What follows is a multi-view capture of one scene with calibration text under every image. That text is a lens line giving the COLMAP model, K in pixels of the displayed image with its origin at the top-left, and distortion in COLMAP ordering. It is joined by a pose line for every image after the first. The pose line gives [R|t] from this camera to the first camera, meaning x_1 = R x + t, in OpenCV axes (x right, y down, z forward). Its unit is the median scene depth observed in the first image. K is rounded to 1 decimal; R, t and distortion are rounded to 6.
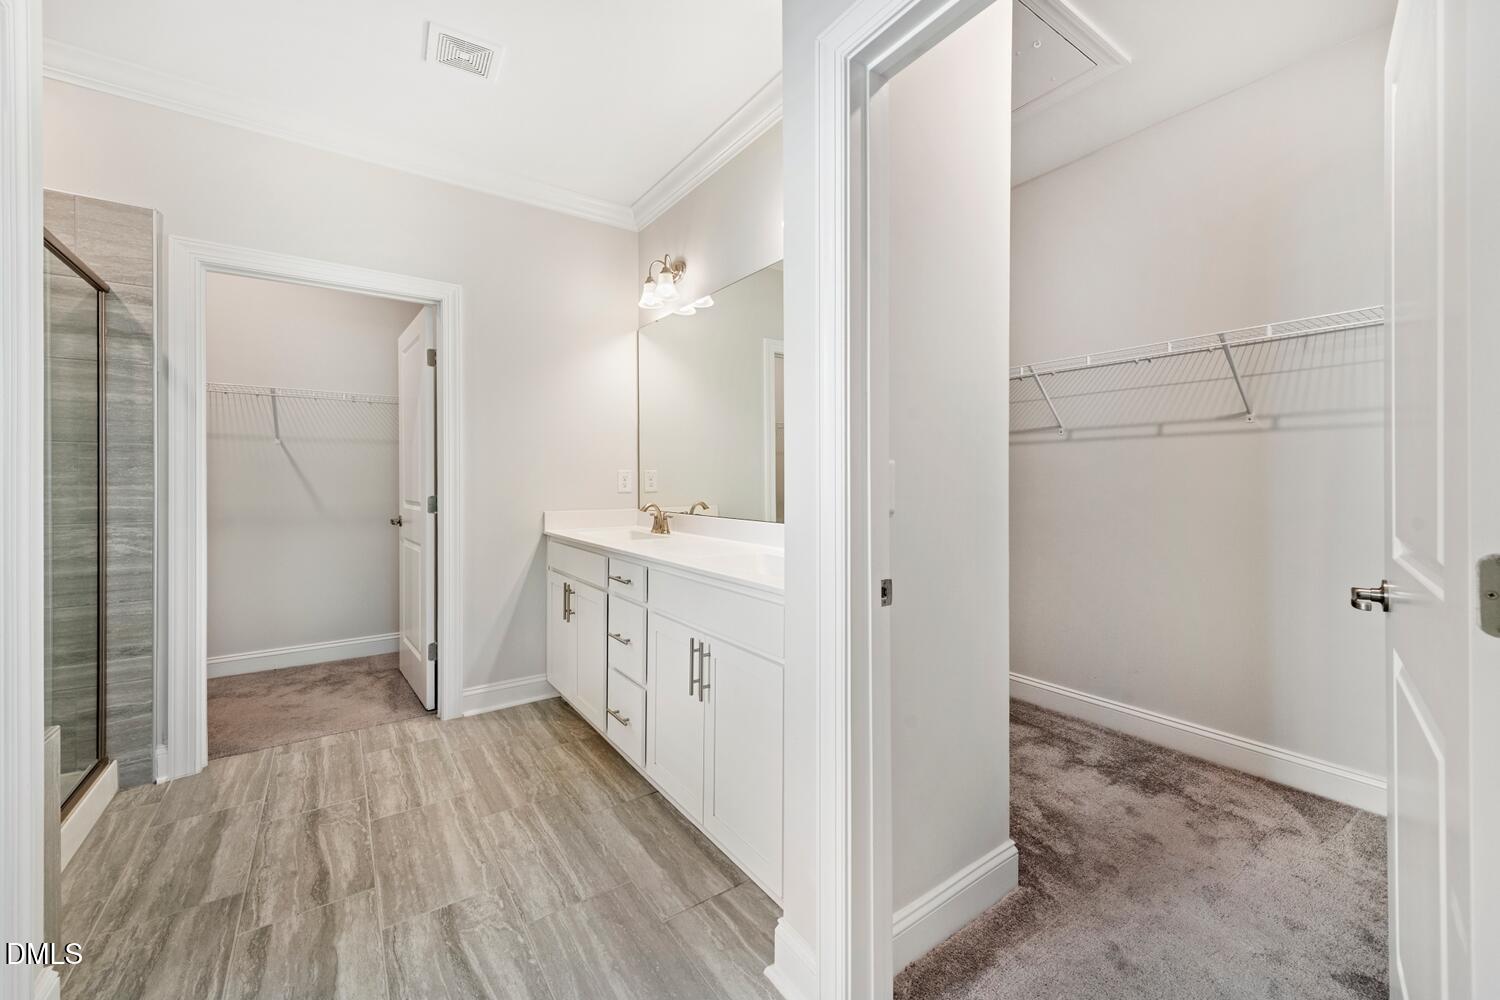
lens RADIAL K [[596.4, 0, 757.5], [0, 596.4, 479.6], [0, 0, 1]] dist [0.001226, 0.000022]
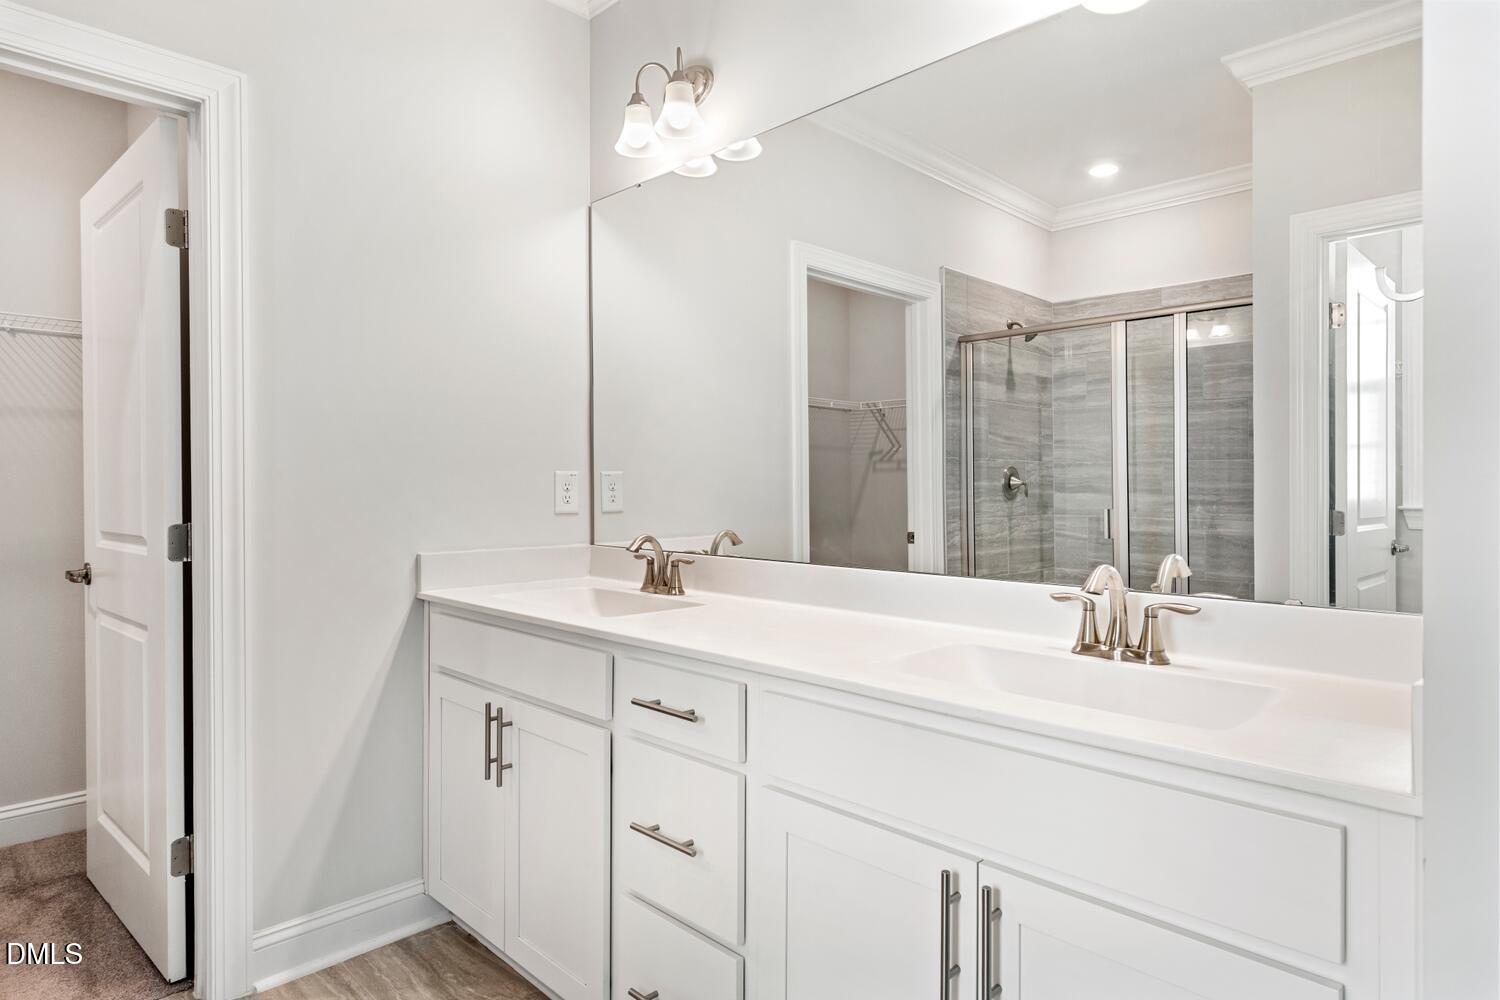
lens RADIAL K [[851.6, 0, 750.7], [0, 851.6, 495.2], [0, 0, 1]] dist [0.002844, -0.000039]
pose [[0.987446, -0.001088, 0.157951, -0.202282], [-0.000026, 0.999975, 0.007052, -0.000104], [-0.157955, -0.006968, 0.987422, 0.262657]]
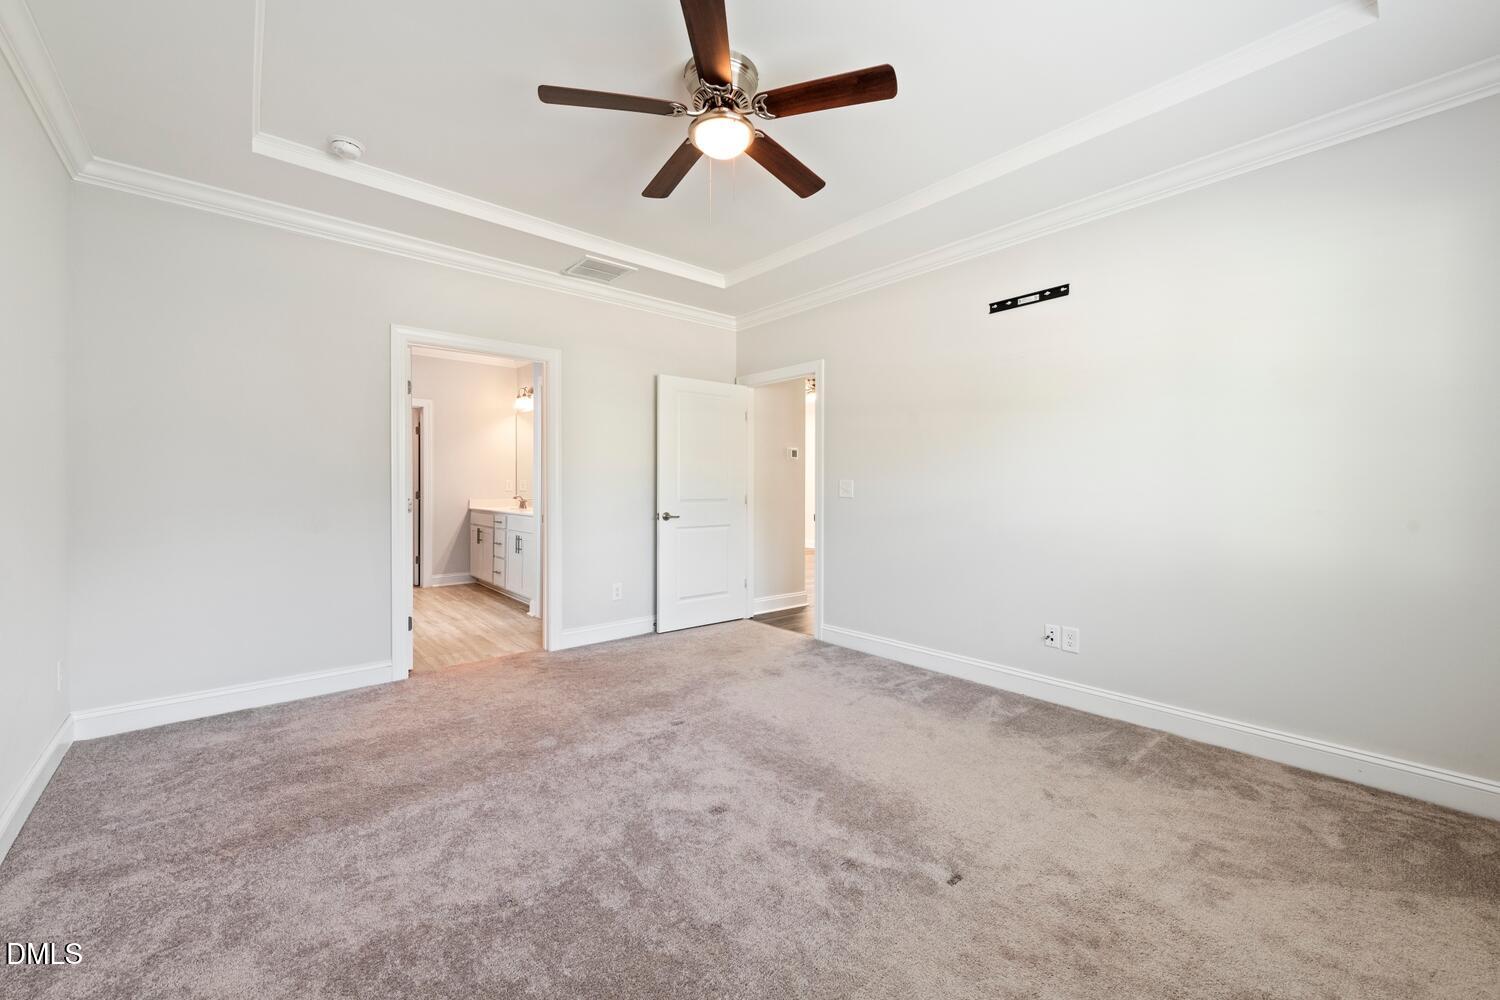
lens RADIAL K [[596.4, 0, 756.0], [0, 596.4, 490.1], [0, 0, 1]] dist [0.001226, 0.000022]
pose [[0.995671, 0.005234, 0.092805, 0.507872], [-0.005883, 0.999960, 0.006716, 0.000020], [-0.092766, -0.007233, 0.995662, -1.334841]]
